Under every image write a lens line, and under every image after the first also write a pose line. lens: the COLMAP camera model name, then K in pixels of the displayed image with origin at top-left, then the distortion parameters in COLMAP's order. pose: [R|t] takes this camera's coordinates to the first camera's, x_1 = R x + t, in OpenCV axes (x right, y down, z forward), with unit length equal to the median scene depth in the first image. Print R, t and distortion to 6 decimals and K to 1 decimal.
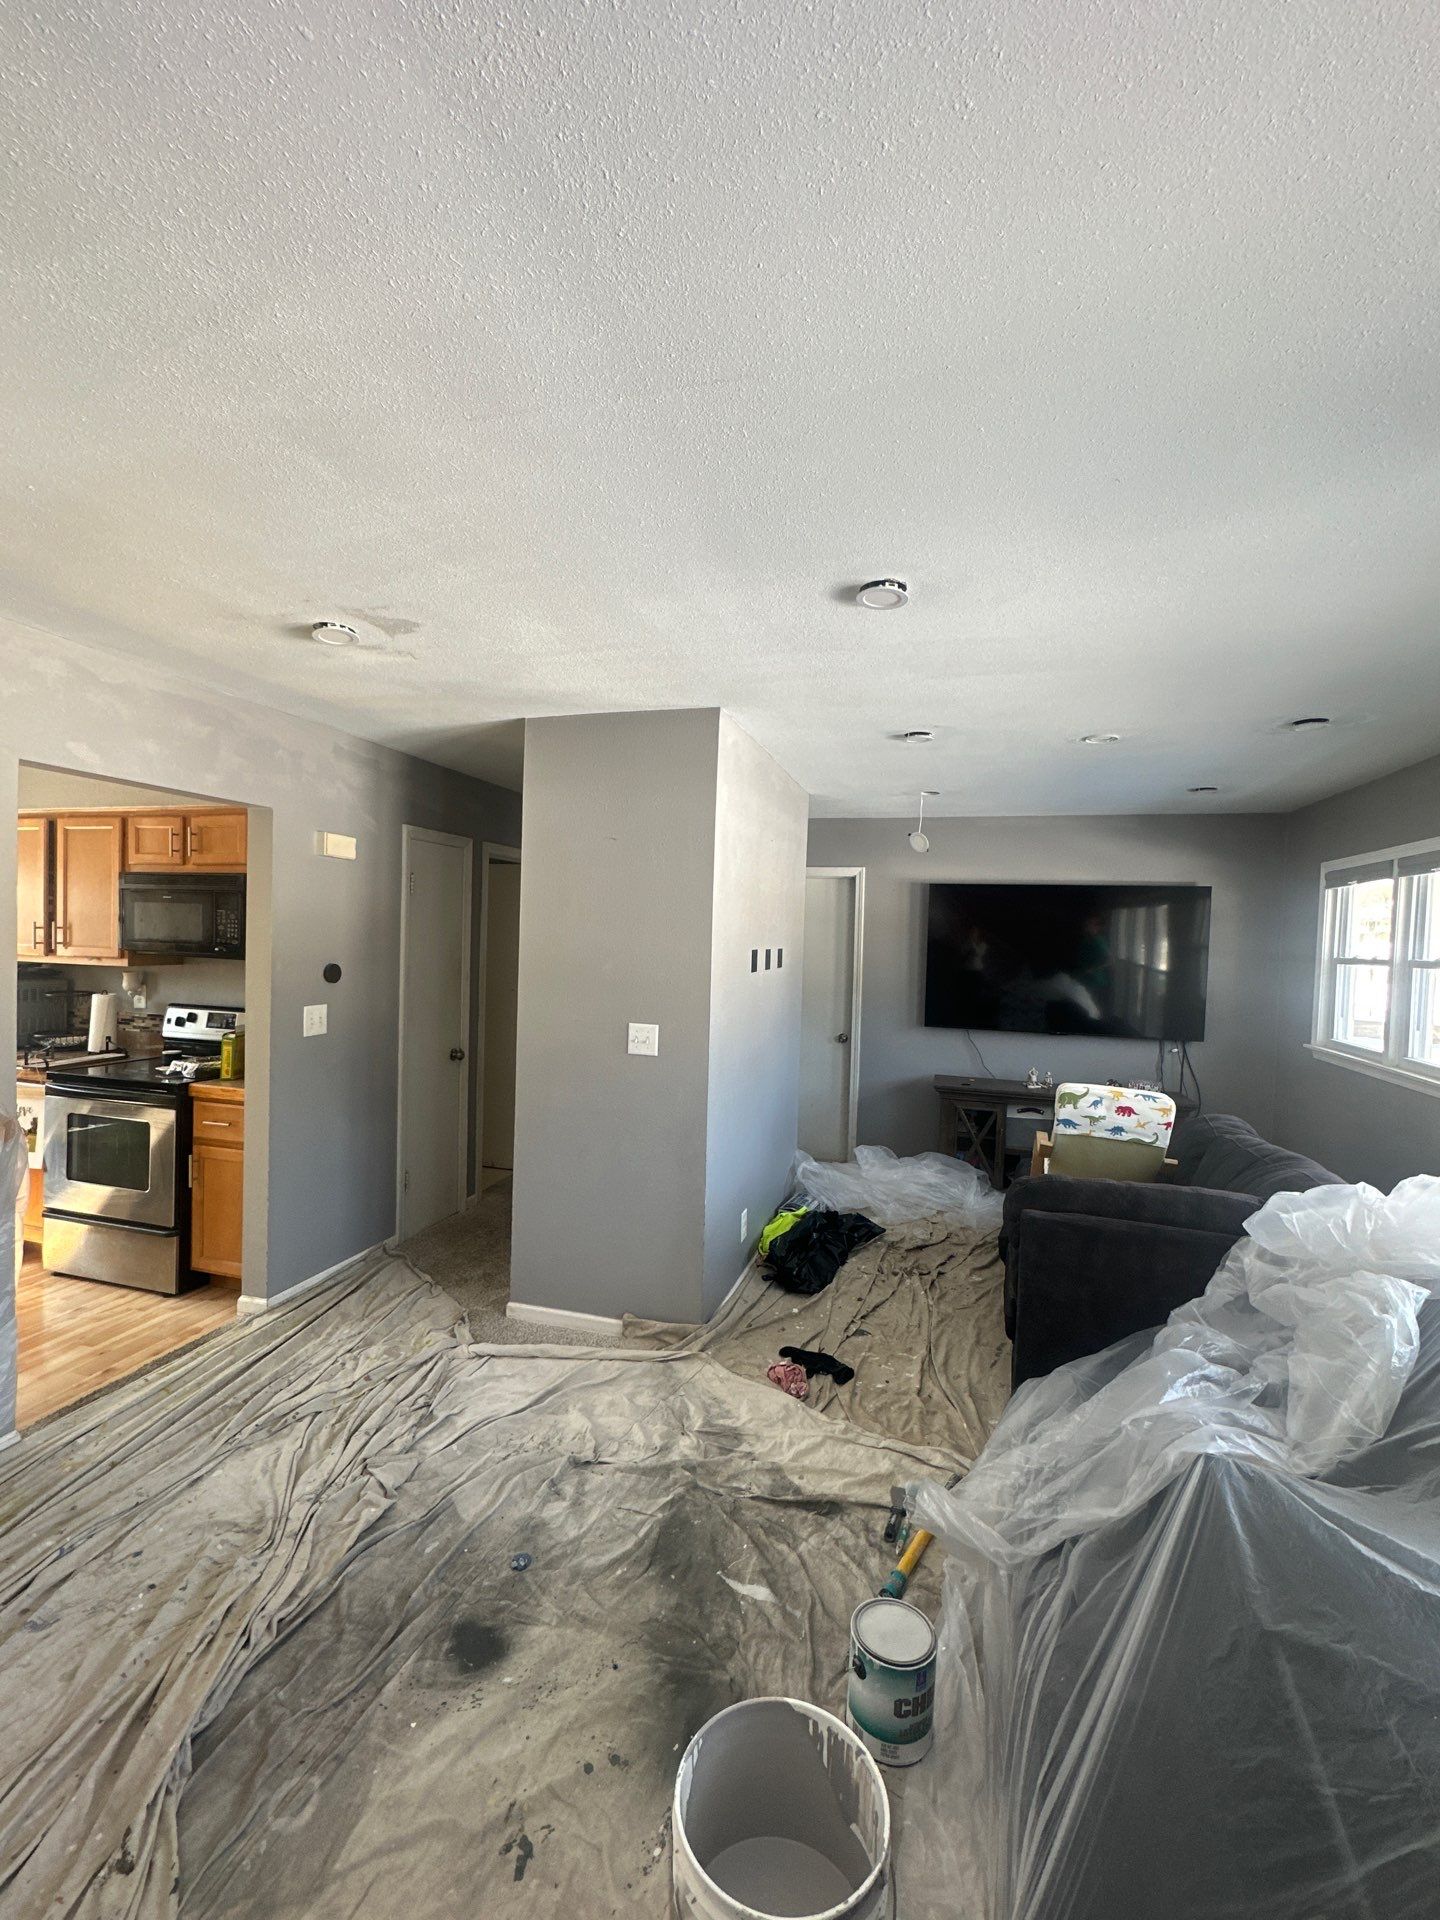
lens RADIAL K [[815.2, 0, 720.0], [0, 815.2, 960.0], [0, 0, 1]] dist [-0.001209, -0.000203]
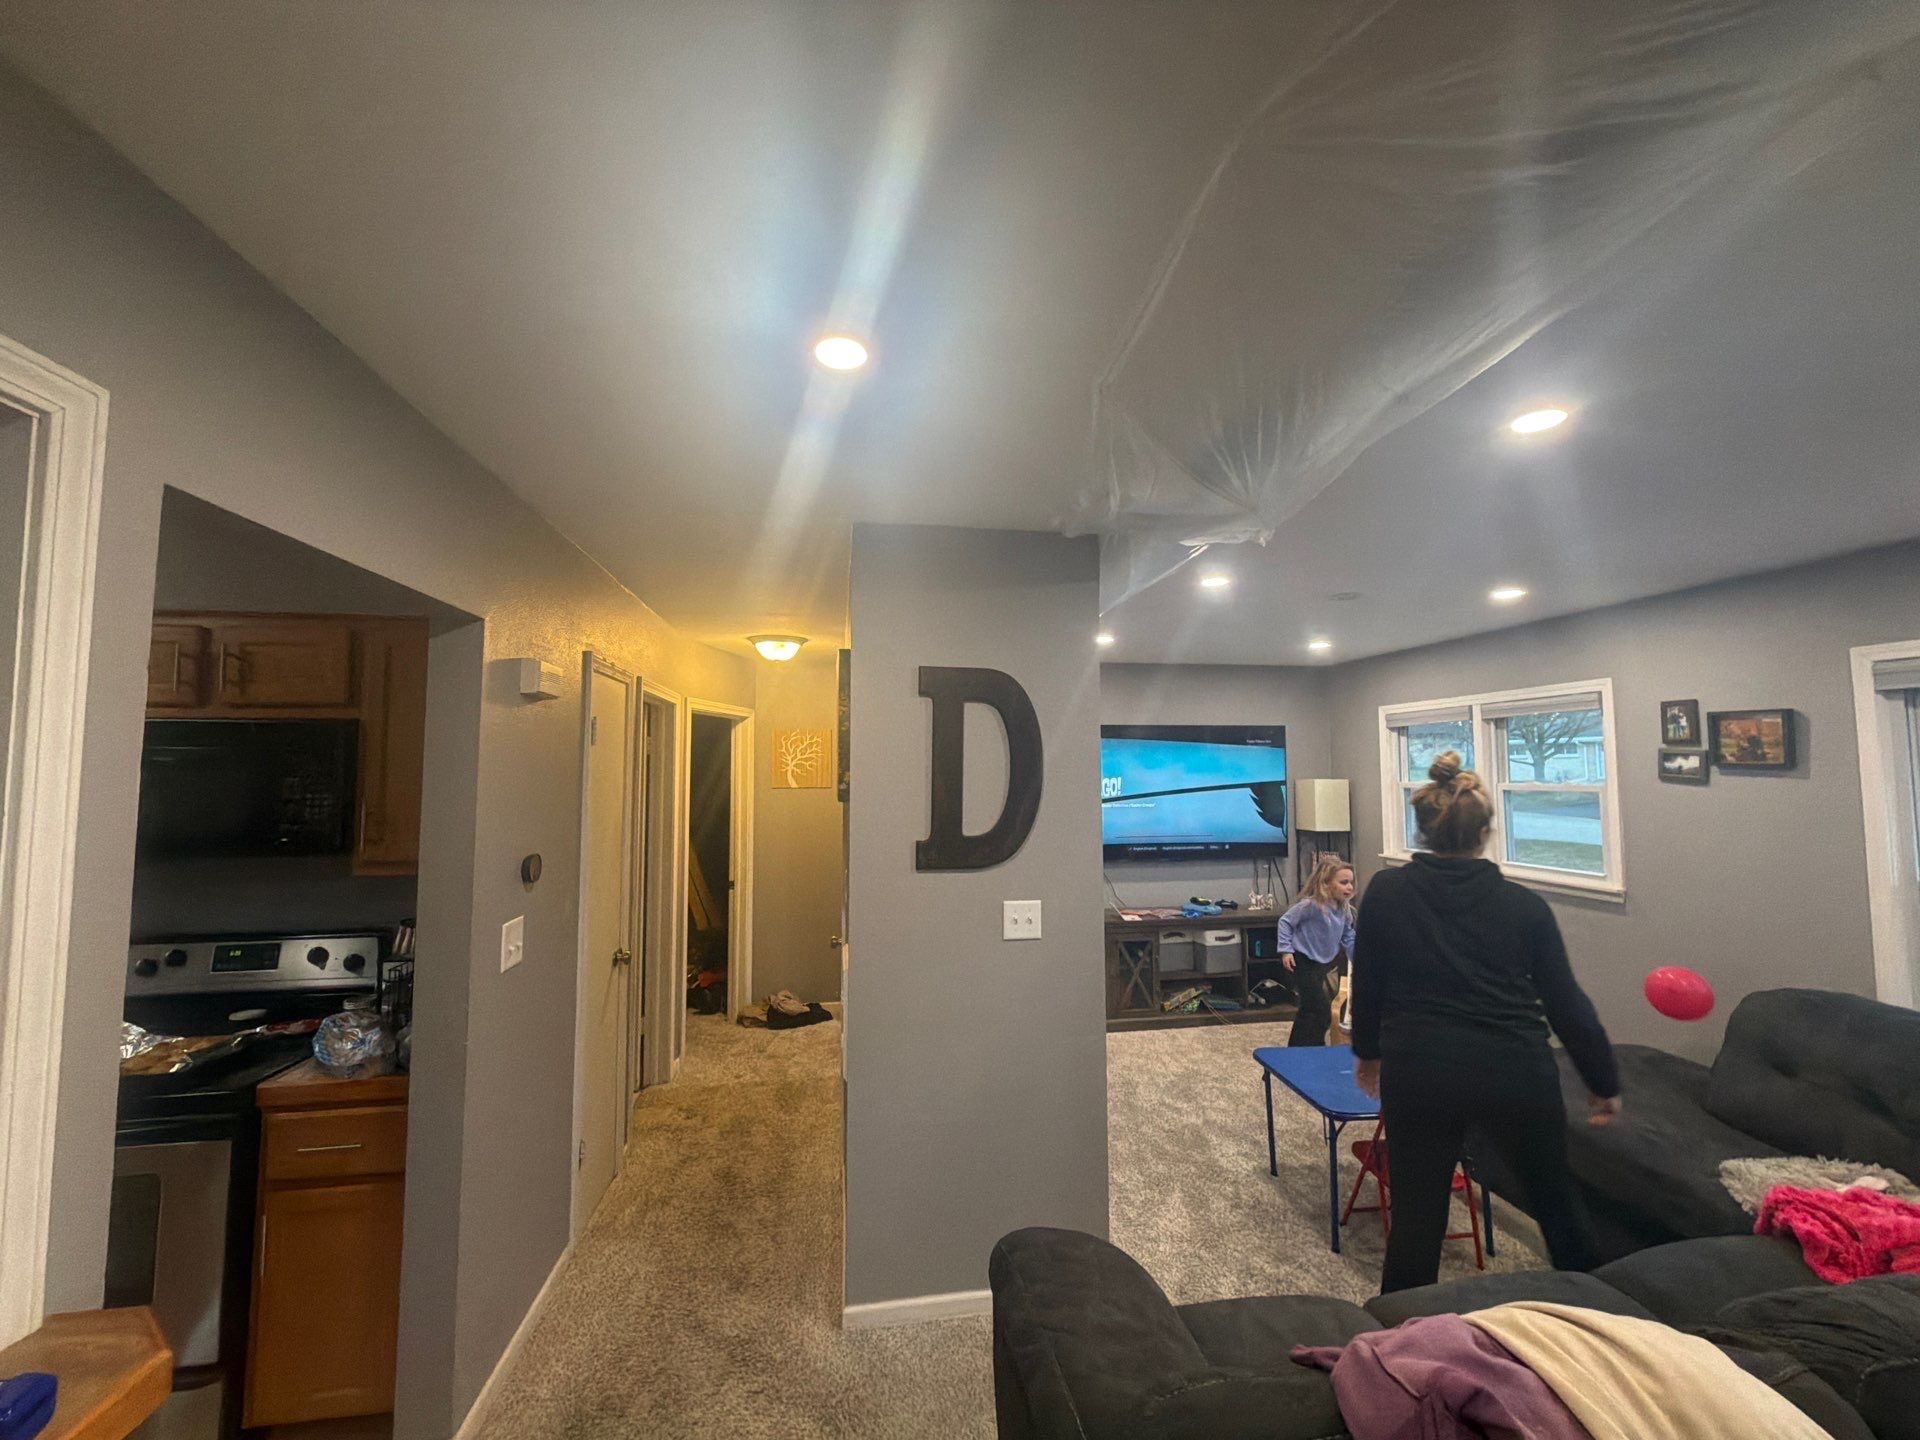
lens RADIAL K [[760.2, 0, 970.2], [0, 760.2, 721.4], [0, 0, 1]] dist [0.000595, 0.000237]
pose [[0.904549, -0.003936, 0.426352, -0.388361], [0.041583, 0.996005, -0.079027, -0.037045], [-0.424338, 0.089213, 0.901098, 0.253655]]
